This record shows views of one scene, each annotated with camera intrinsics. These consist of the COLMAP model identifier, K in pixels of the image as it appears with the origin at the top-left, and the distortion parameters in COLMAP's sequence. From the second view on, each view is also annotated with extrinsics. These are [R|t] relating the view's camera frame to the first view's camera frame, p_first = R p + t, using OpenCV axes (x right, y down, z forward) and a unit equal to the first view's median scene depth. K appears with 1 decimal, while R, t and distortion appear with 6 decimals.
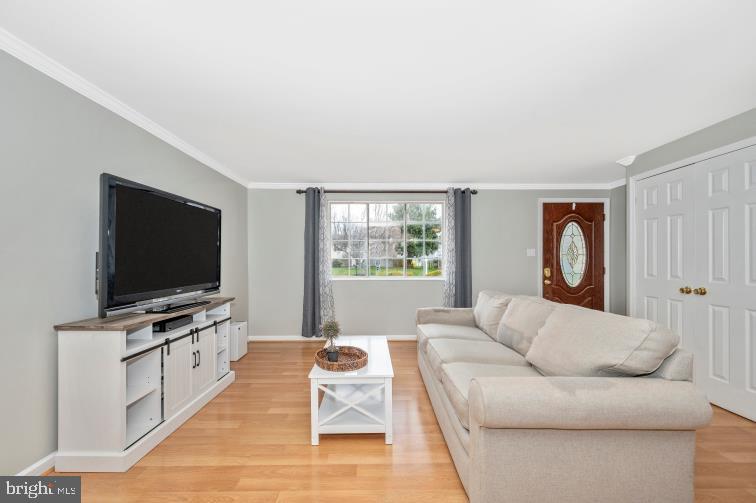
lens RADIAL K [[301.8, 0, 381.7], [0, 301.8, 252.5], [0, 0, 1]] dist [-0.000976, 0.000089]
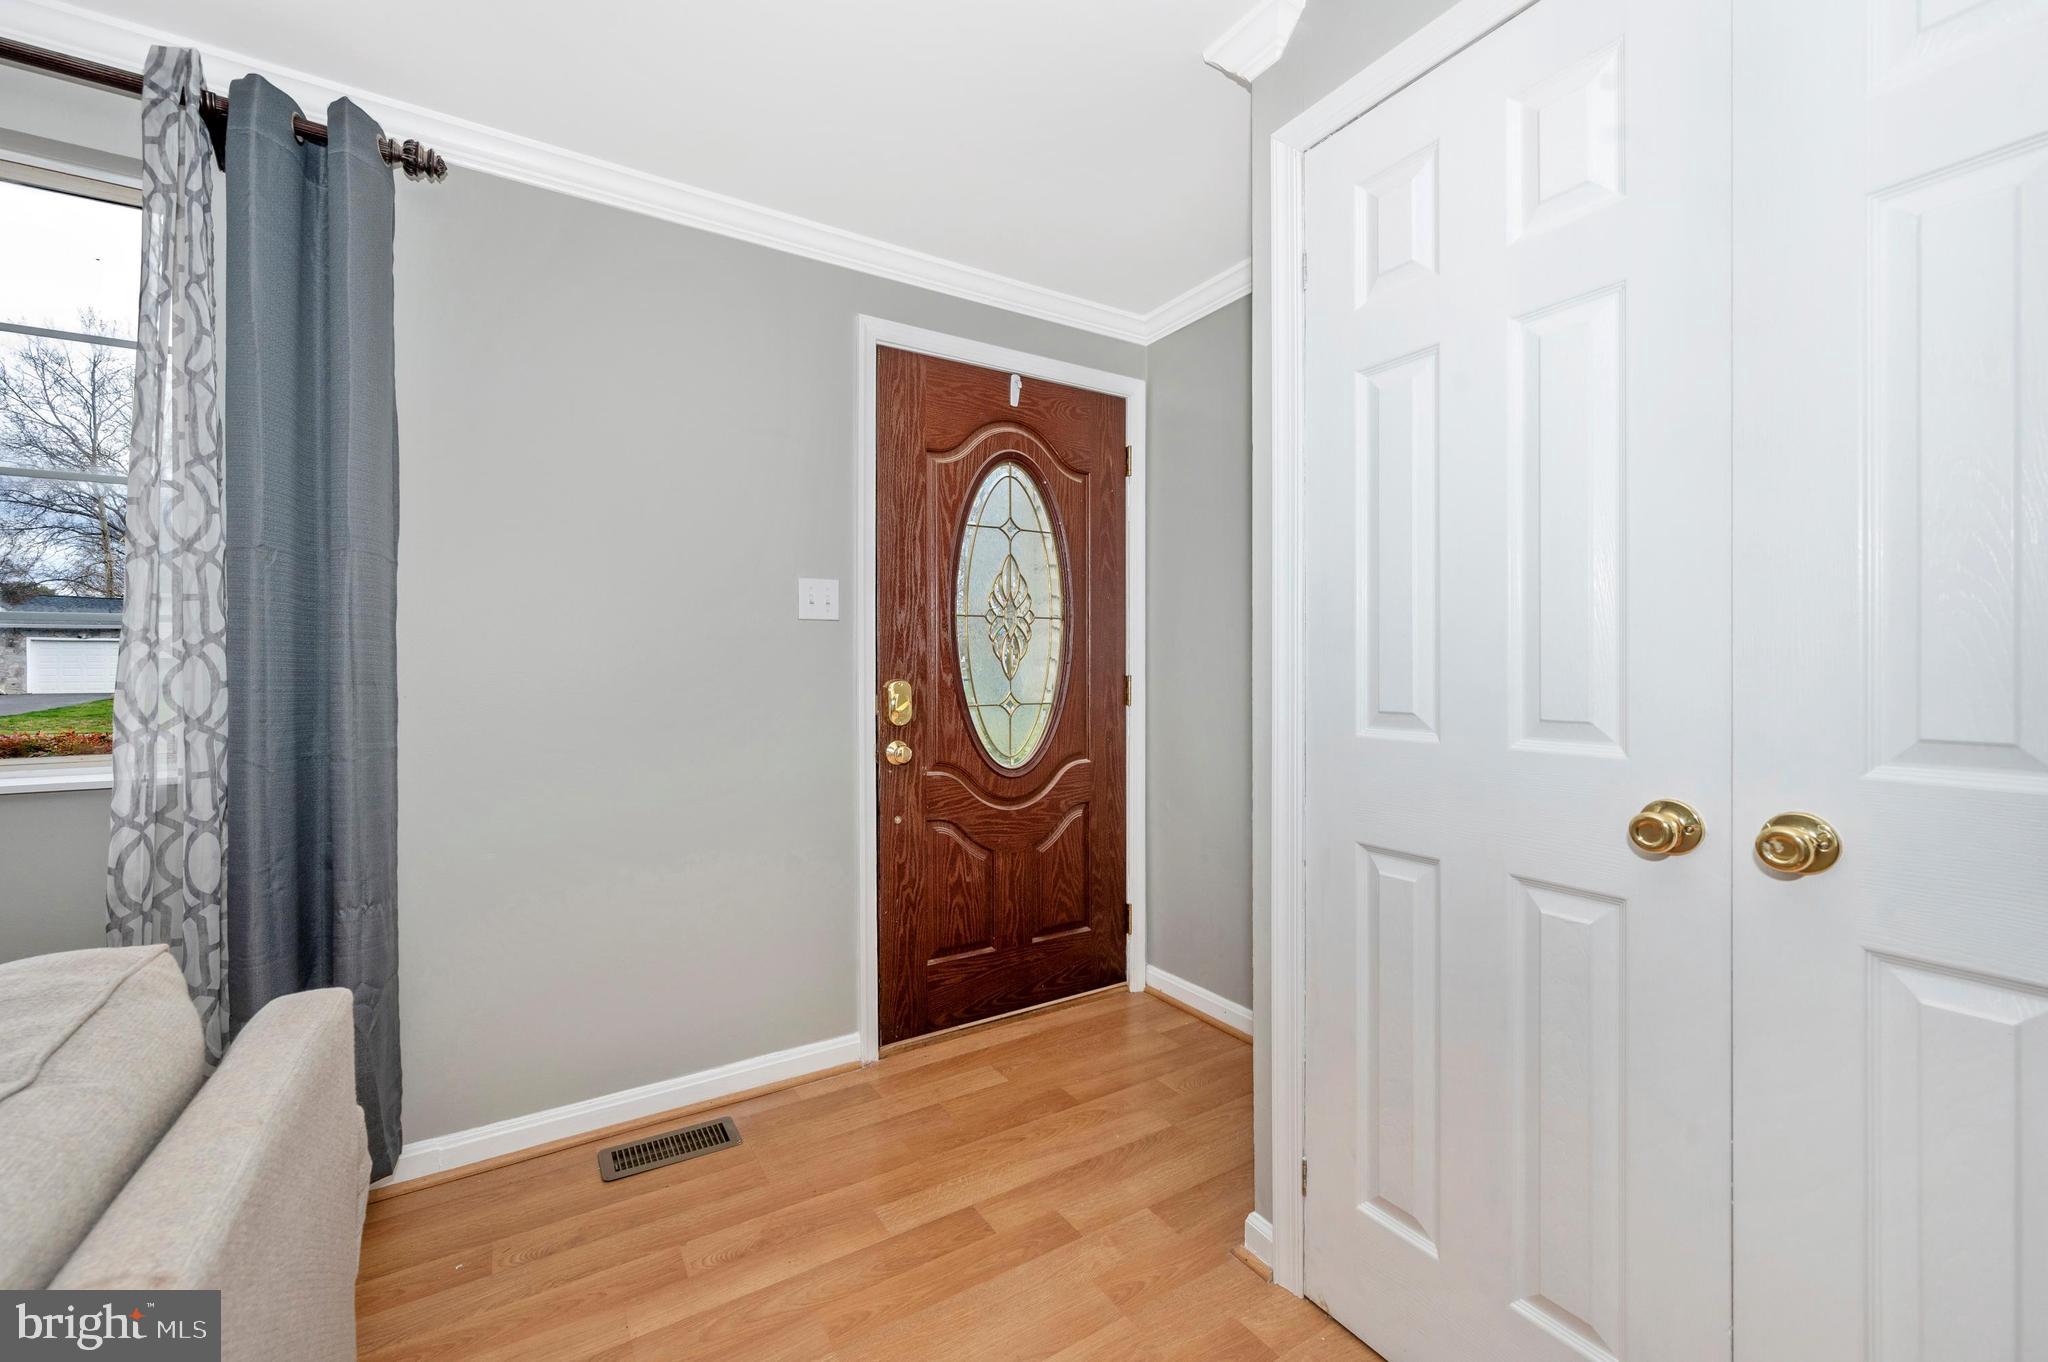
lens RADIAL K [[817.7, 0, 1034.0], [0, 817.7, 683.8], [0, 0, 1]] dist [-0.000976, 0.000089]
pose [[0.849835, -0.014815, 0.526841, 0.343935], [0.002996, 0.999725, 0.023279, 0.041406], [-0.527040, -0.018205, 0.849645, 0.501993]]
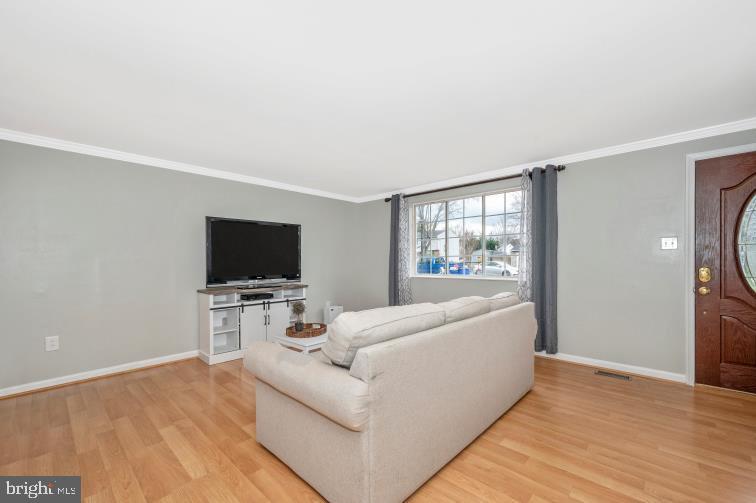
lens RADIAL K [[306.5, 0, 372.2], [0, 306.5, 258.0], [0, 0, 1]] dist [0.001326, 0.000218]
pose [[0.732119, -0.013652, -0.681040, 0.479795], [0.024443, 0.999682, 0.006236, 0.011902], [0.680738, -0.021212, 0.732220, 0.095017]]
